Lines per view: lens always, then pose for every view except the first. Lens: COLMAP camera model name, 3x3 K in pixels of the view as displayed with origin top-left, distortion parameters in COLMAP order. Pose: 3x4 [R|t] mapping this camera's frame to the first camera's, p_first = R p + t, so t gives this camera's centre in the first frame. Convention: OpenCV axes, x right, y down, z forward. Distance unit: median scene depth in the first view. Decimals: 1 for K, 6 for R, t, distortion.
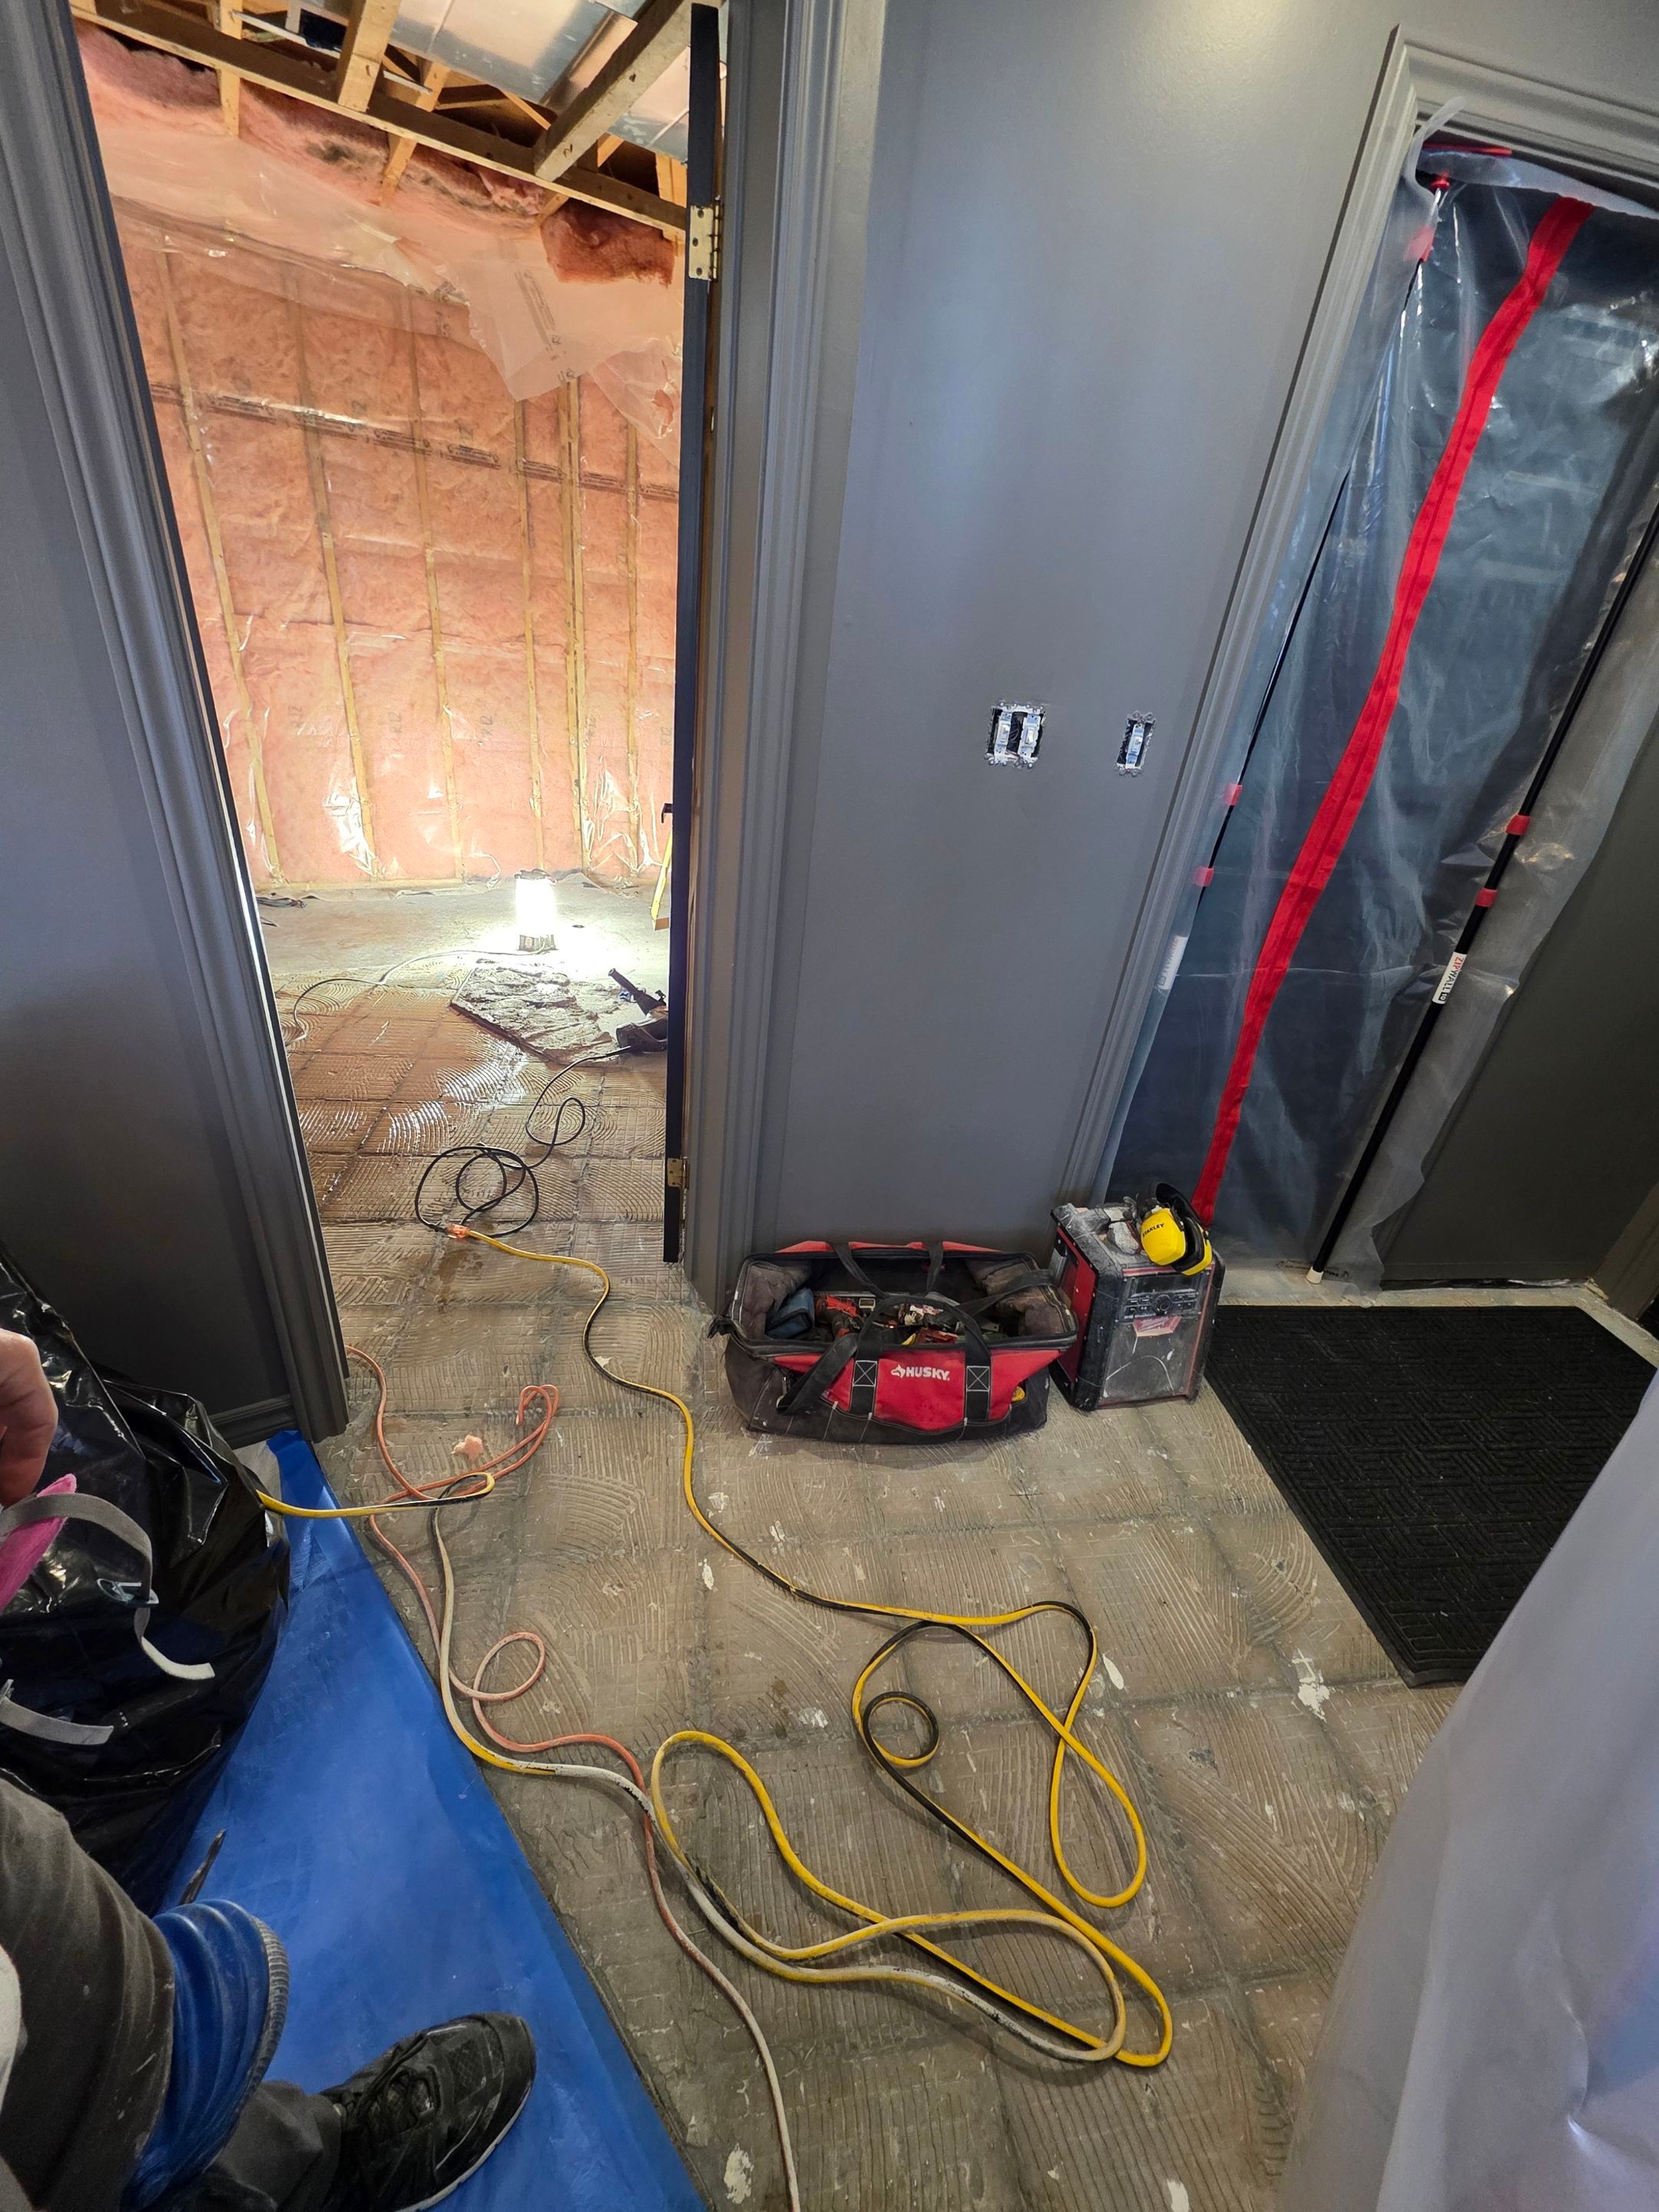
lens RADIAL K [[876.8, 0, 832.6], [0, 876.8, 1109.5], [0, 0, 1]] dist [0.001292, 0.000535]
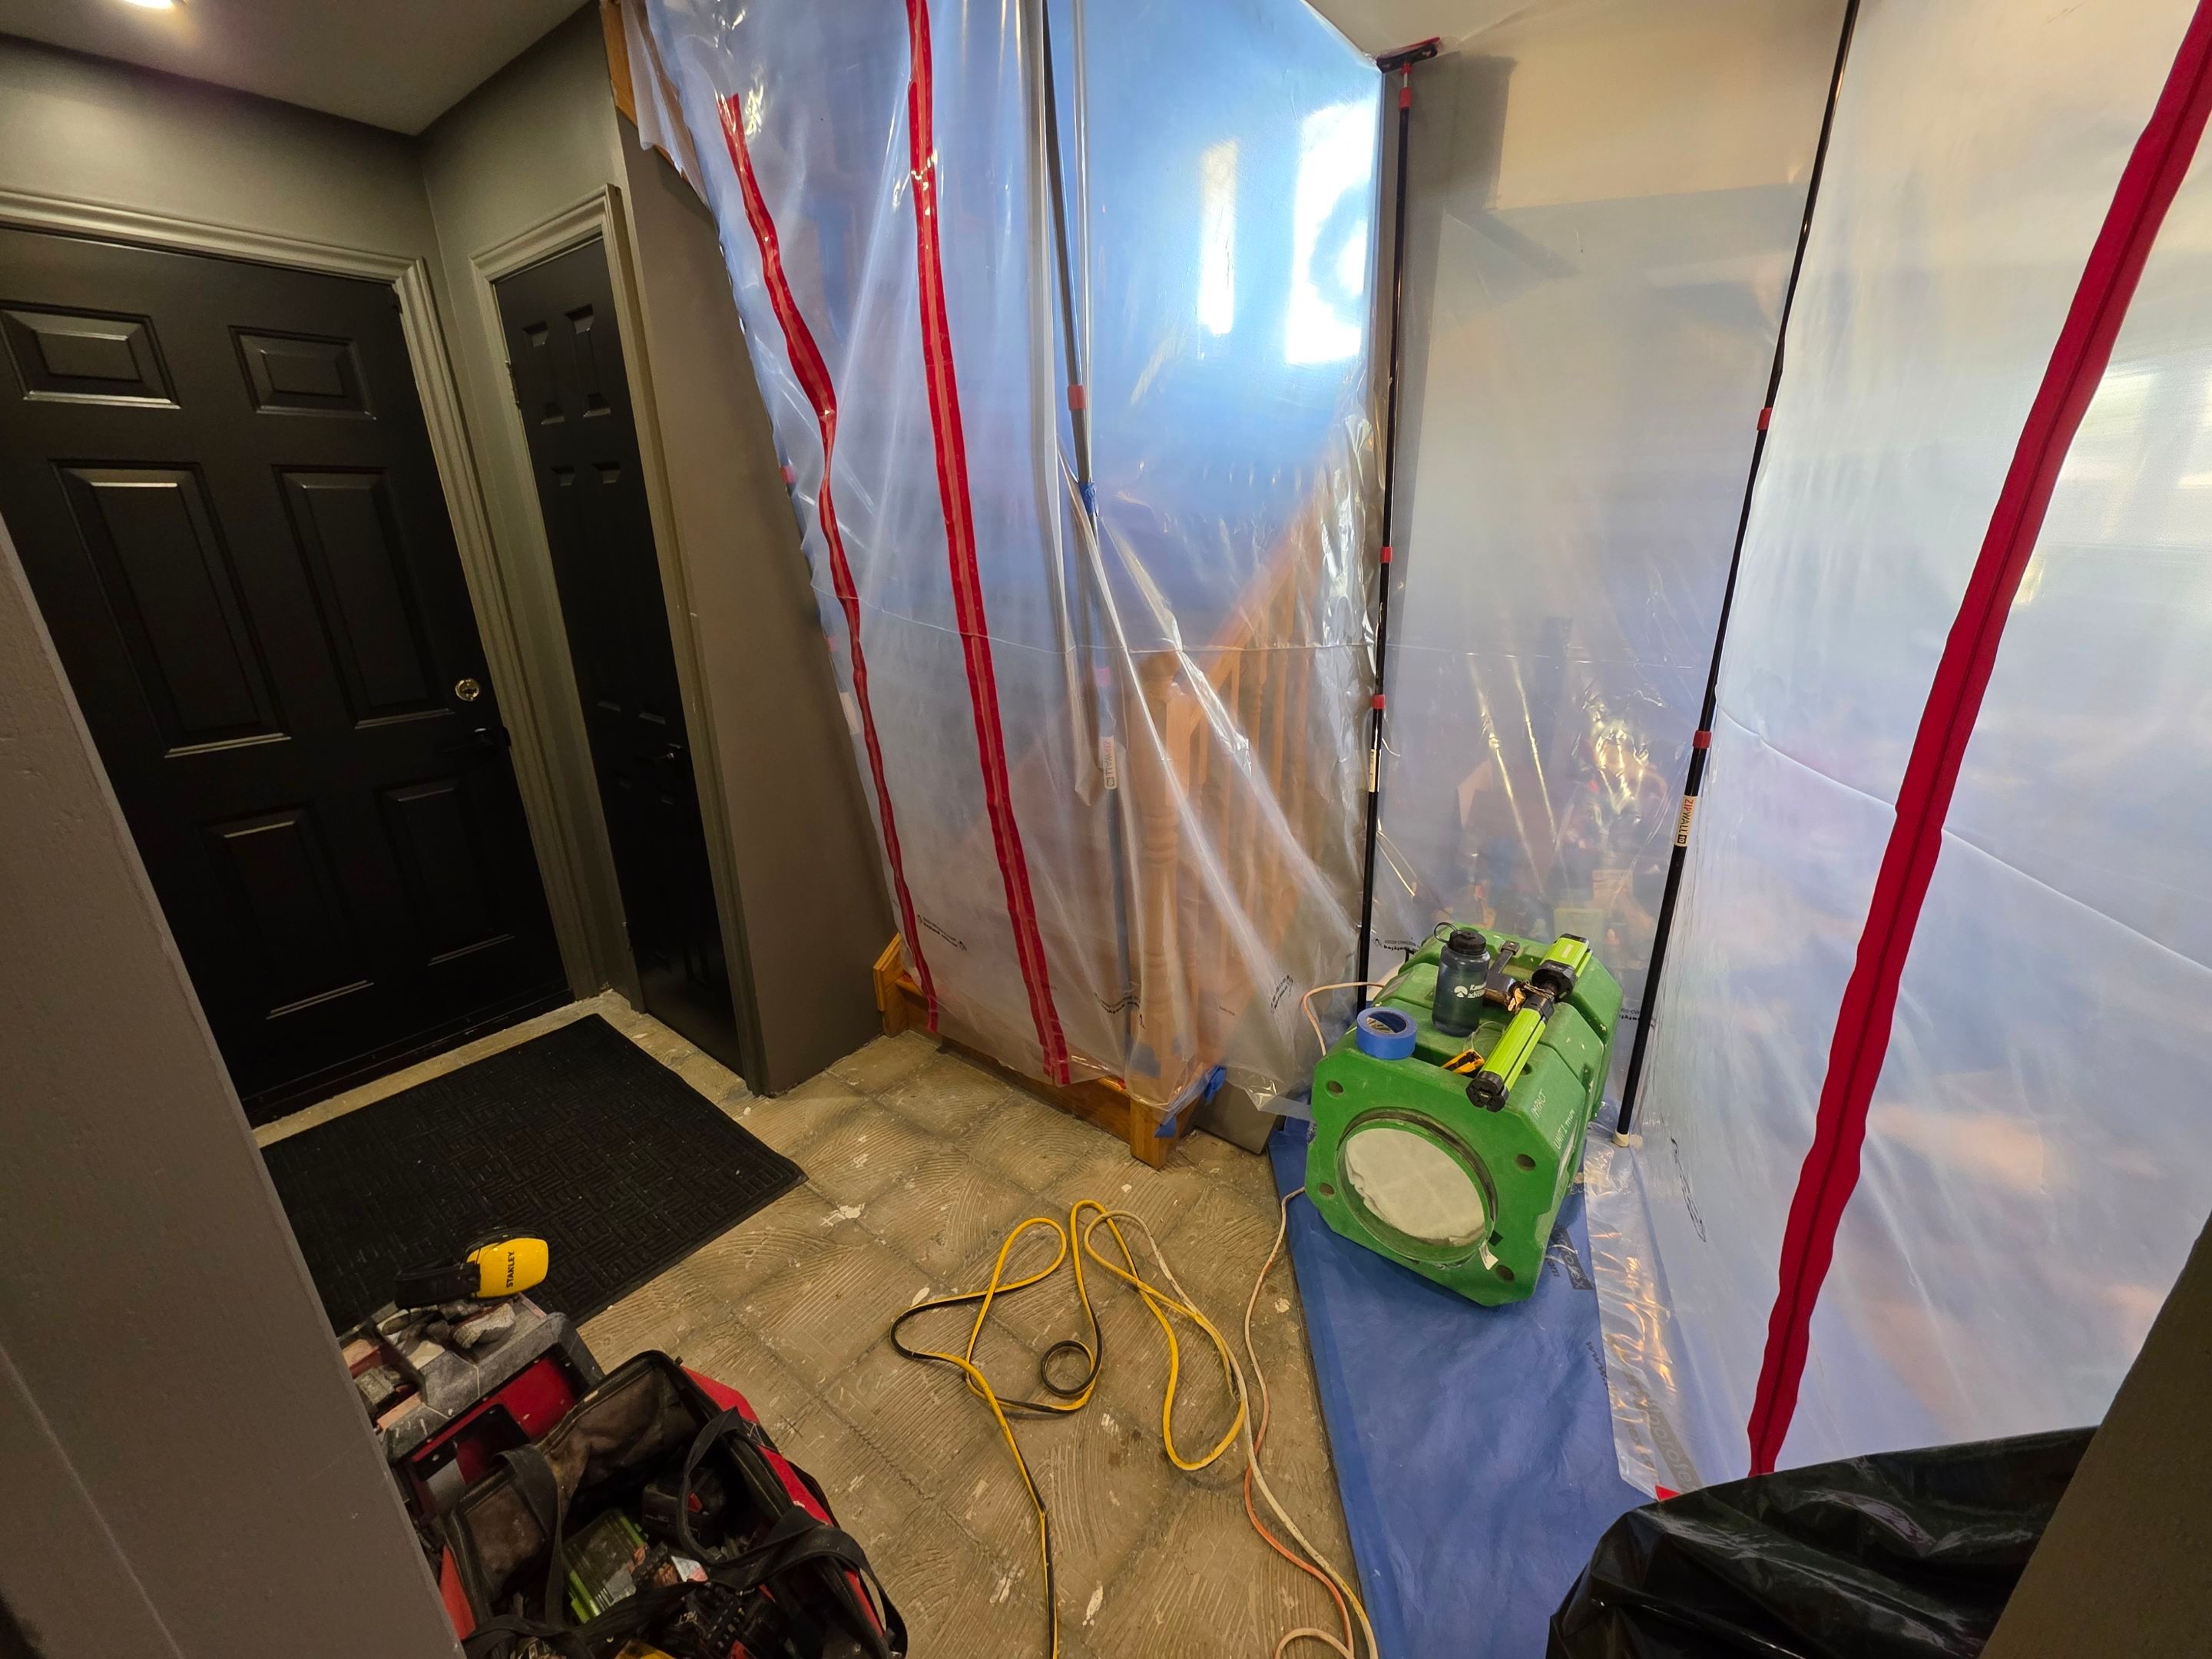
lens RADIAL K [[876.8, 0, 1100.8], [0, 876.8, 822.9], [0, 0, 1]] dist [0.001292, 0.000535]
pose [[-0.688522, -0.333399, 0.644036, -0.478875], [0.287962, 0.689367, 0.664719, -0.648796], [-0.665594, 0.643131, -0.378638, 0.850041]]
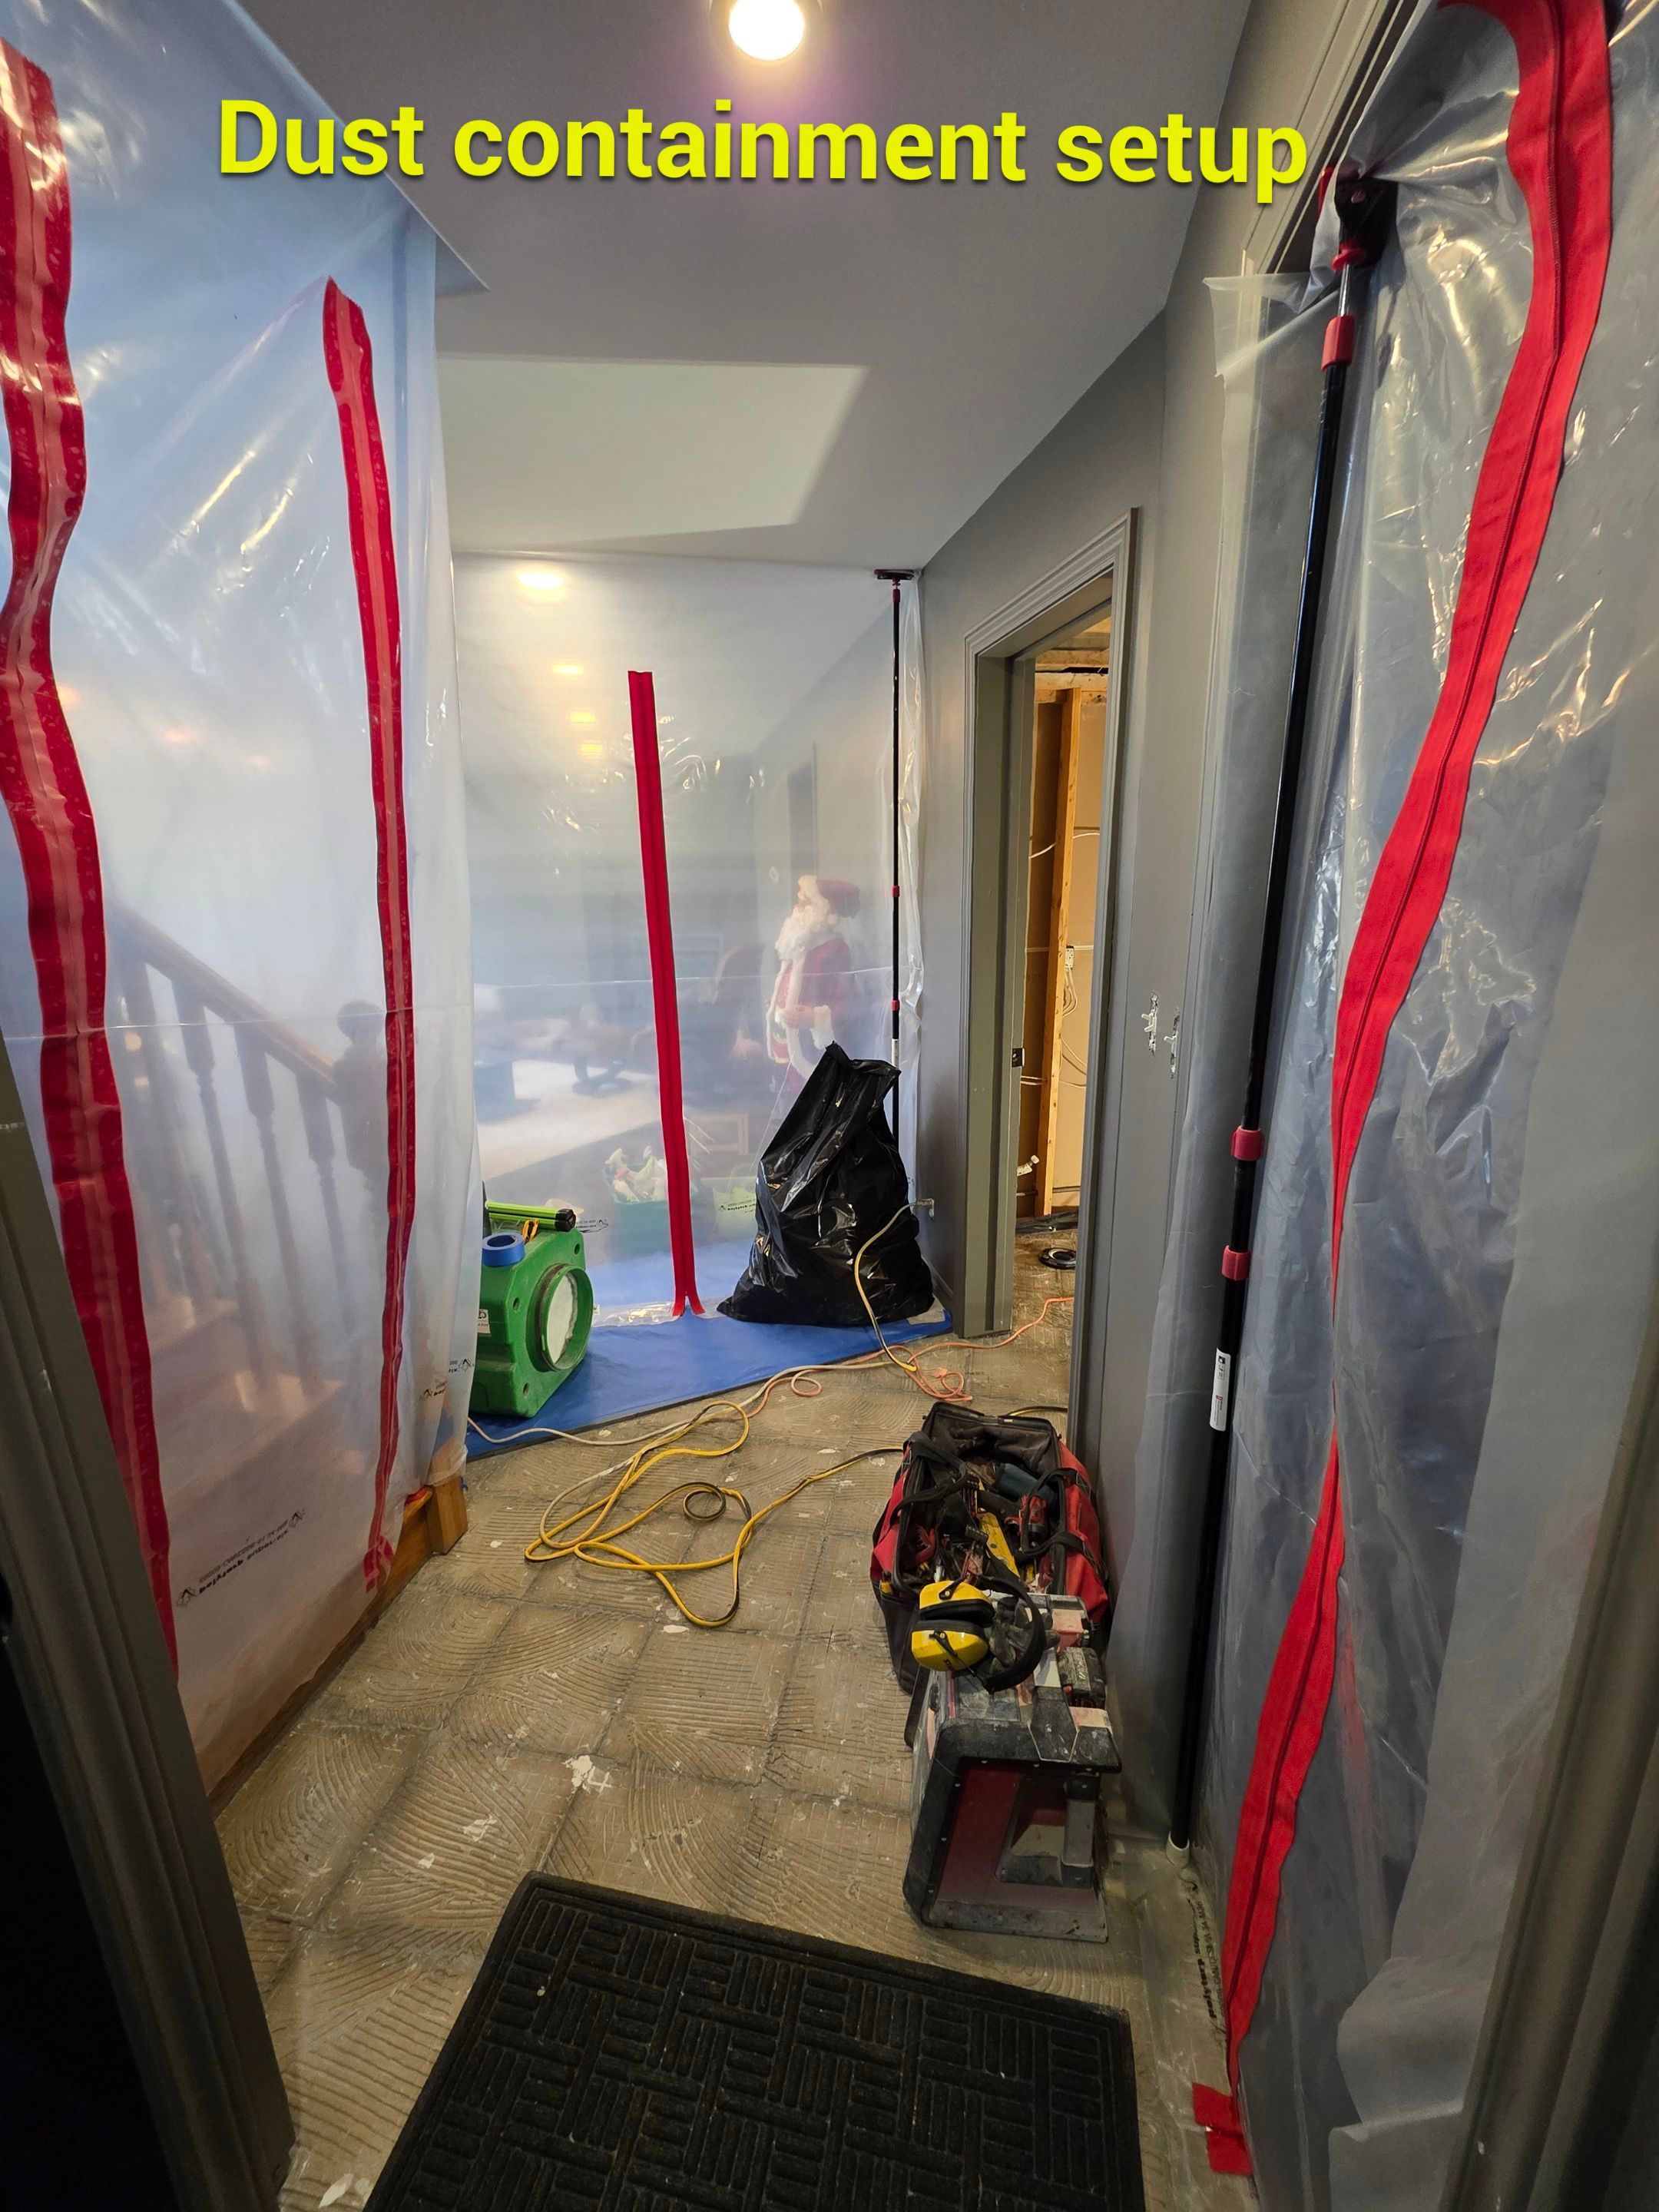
lens RADIAL K [[876.8, 0, 829.6], [0, 876.8, 1105.9], [0, 0, 1]] dist [0.001292, 0.000535]
pose [[-0.328555, 0.138798, -0.934231, 1.366286], [-0.458606, 0.841266, 0.286271, -0.514048], [0.825671, 0.522500, -0.212749, 1.050249]]
